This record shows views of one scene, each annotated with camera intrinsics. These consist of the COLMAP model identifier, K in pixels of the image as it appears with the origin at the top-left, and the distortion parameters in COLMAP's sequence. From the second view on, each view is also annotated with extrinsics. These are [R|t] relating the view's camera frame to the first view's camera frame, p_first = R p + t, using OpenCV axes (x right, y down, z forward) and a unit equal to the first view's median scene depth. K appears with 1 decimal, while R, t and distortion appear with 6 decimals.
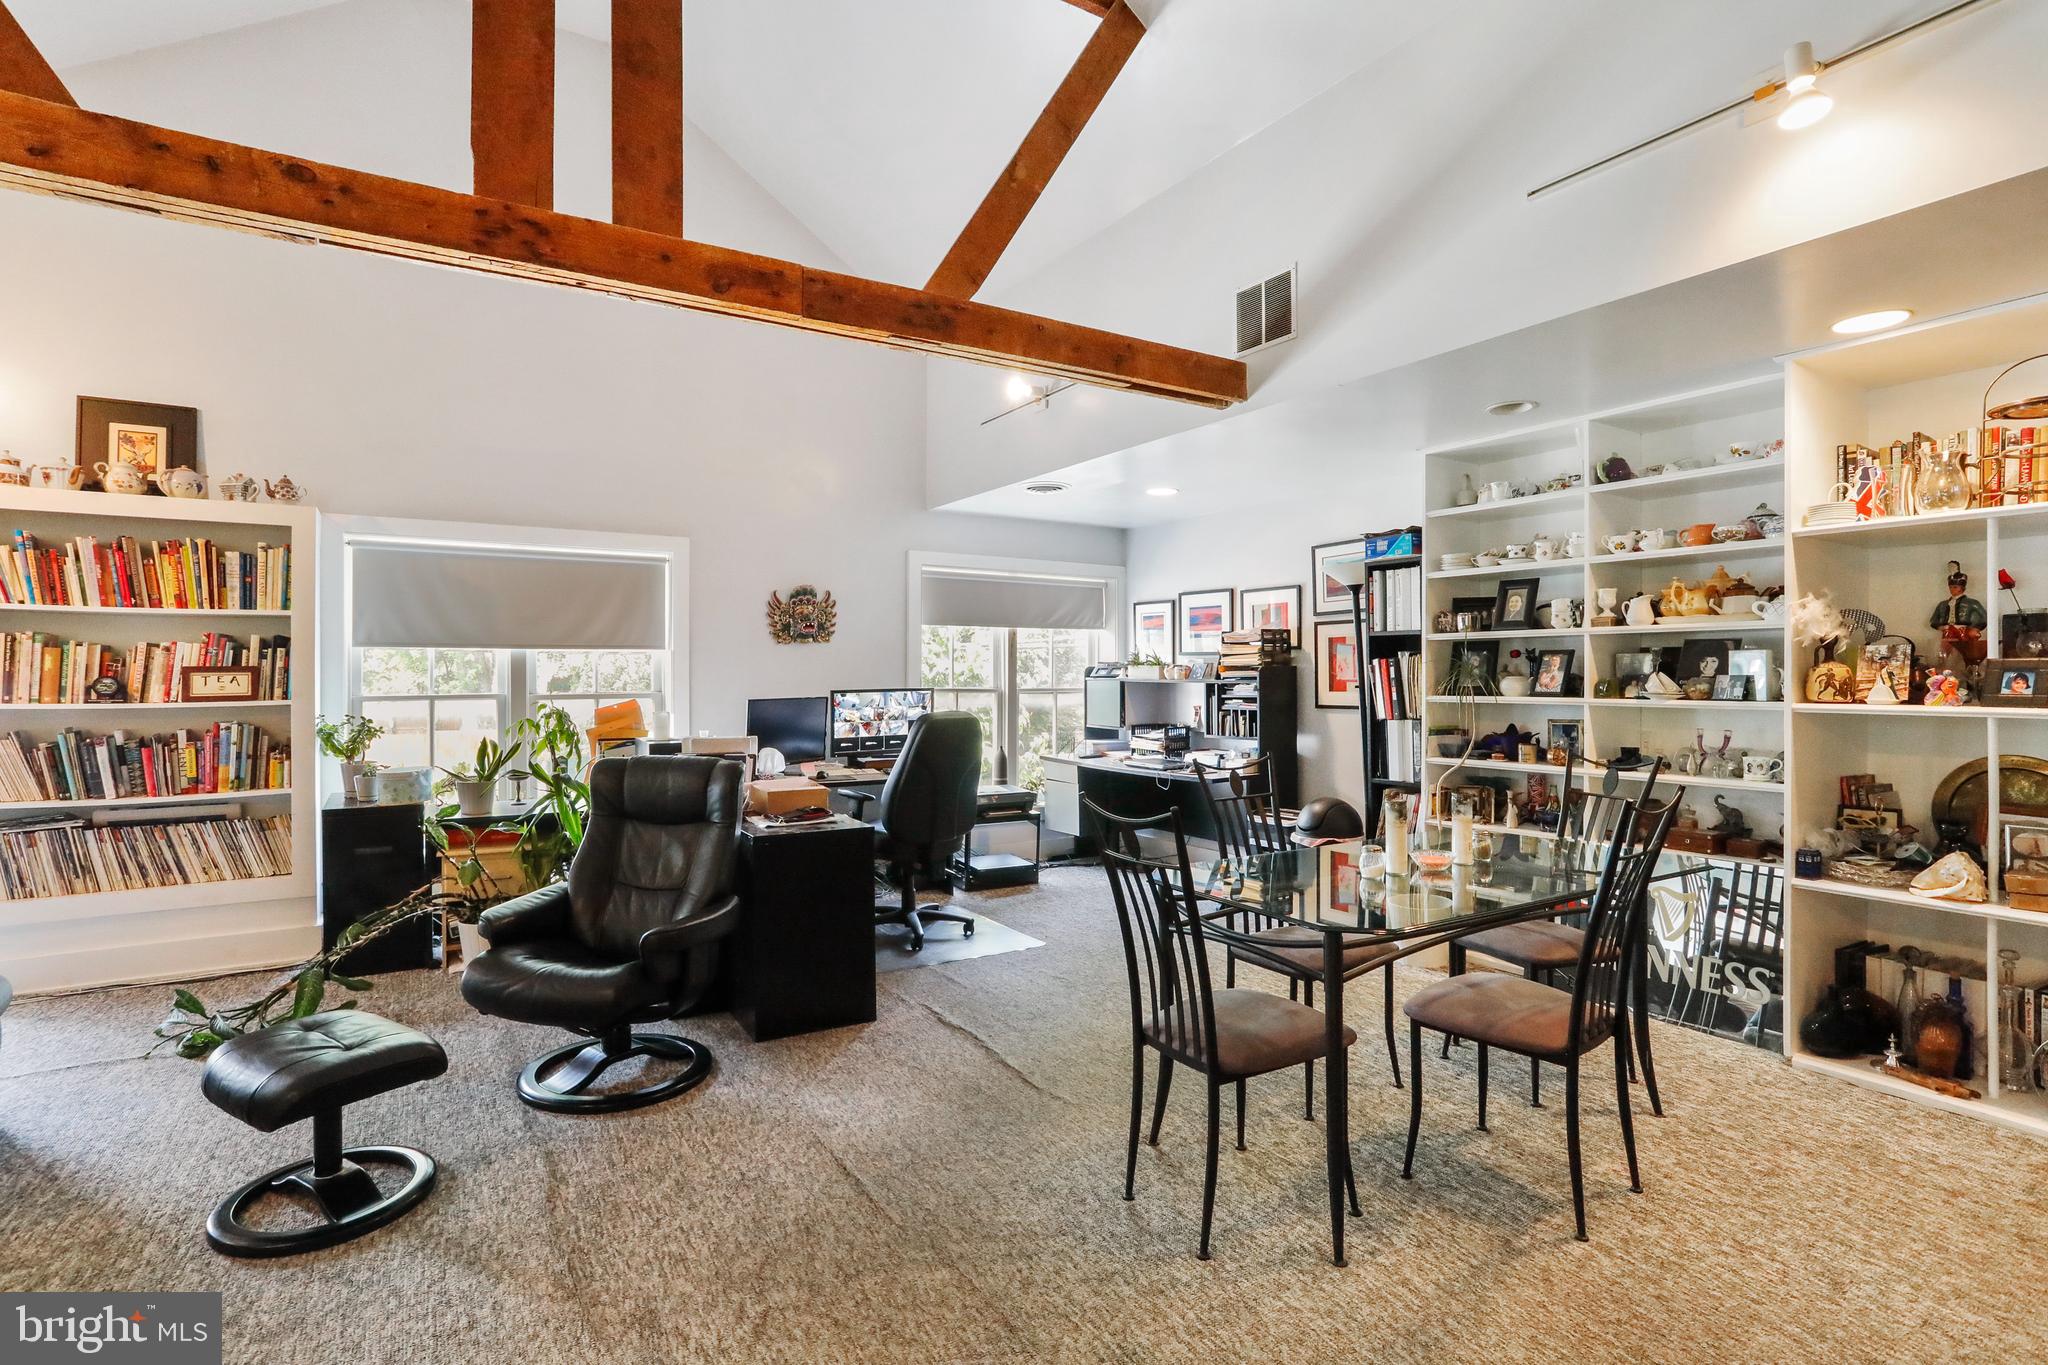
lens RADIAL K [[1001.9, 0, 1011.8], [0, 1001.9, 675.0], [0, 0, 1]] dist [-0.063945, 0.036087]
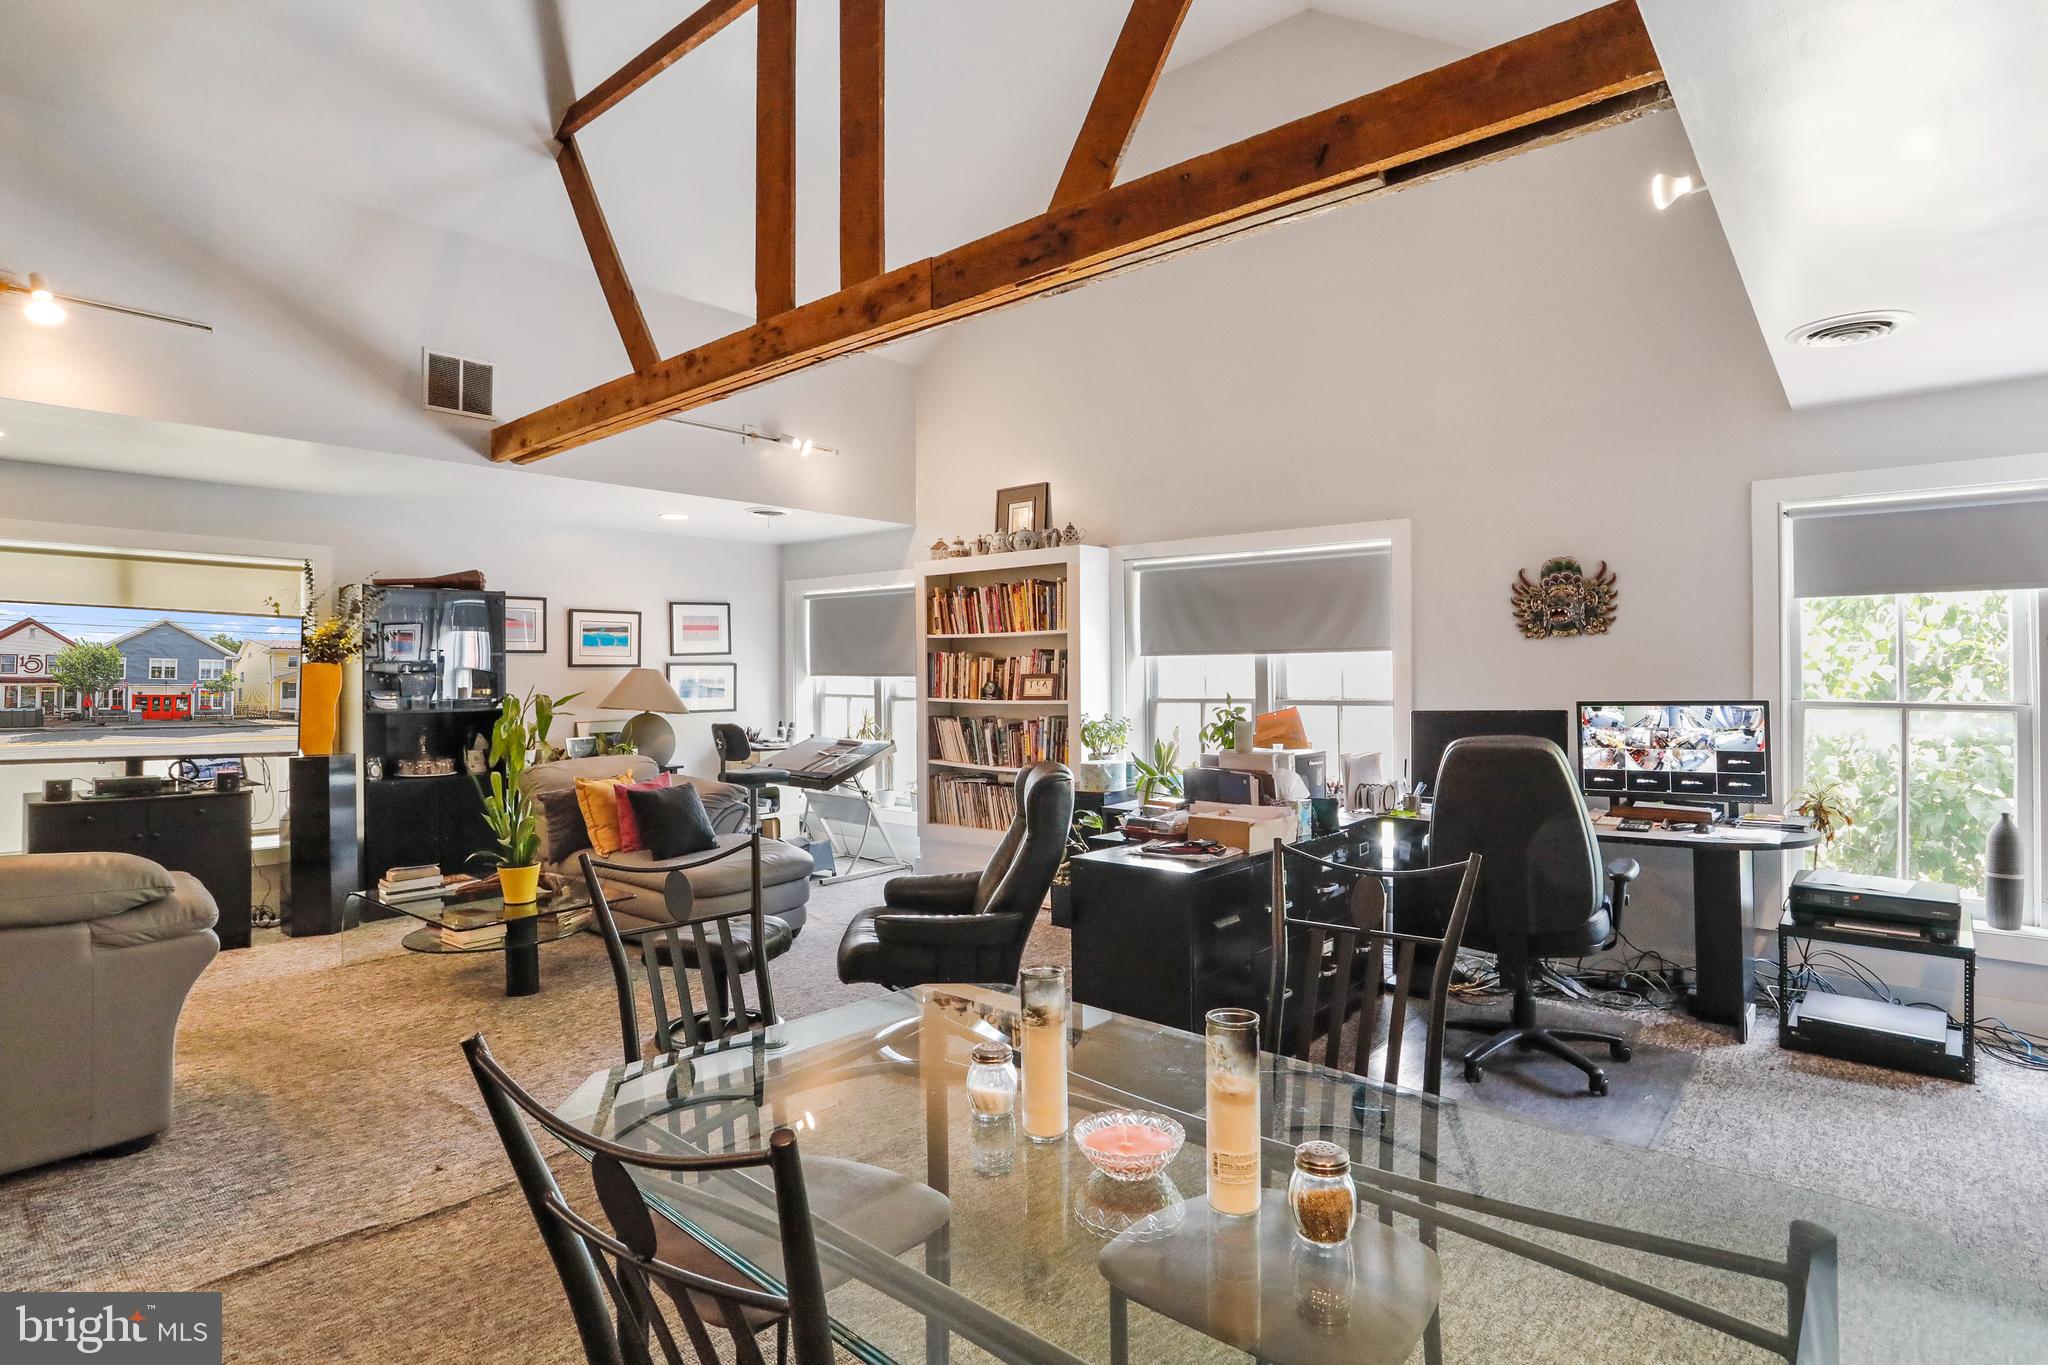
lens RADIAL K [[1039.8, 0, 1013.2], [0, 1039.8, 662.4], [0, 0, 1]] dist [-0.063873, 0.031429]
pose [[0.303543, -0.015512, -0.952691, 0.533911], [0.001973, 0.999876, -0.015651, -0.002336], [0.952816, 0.002871, 0.303536, 0.541173]]
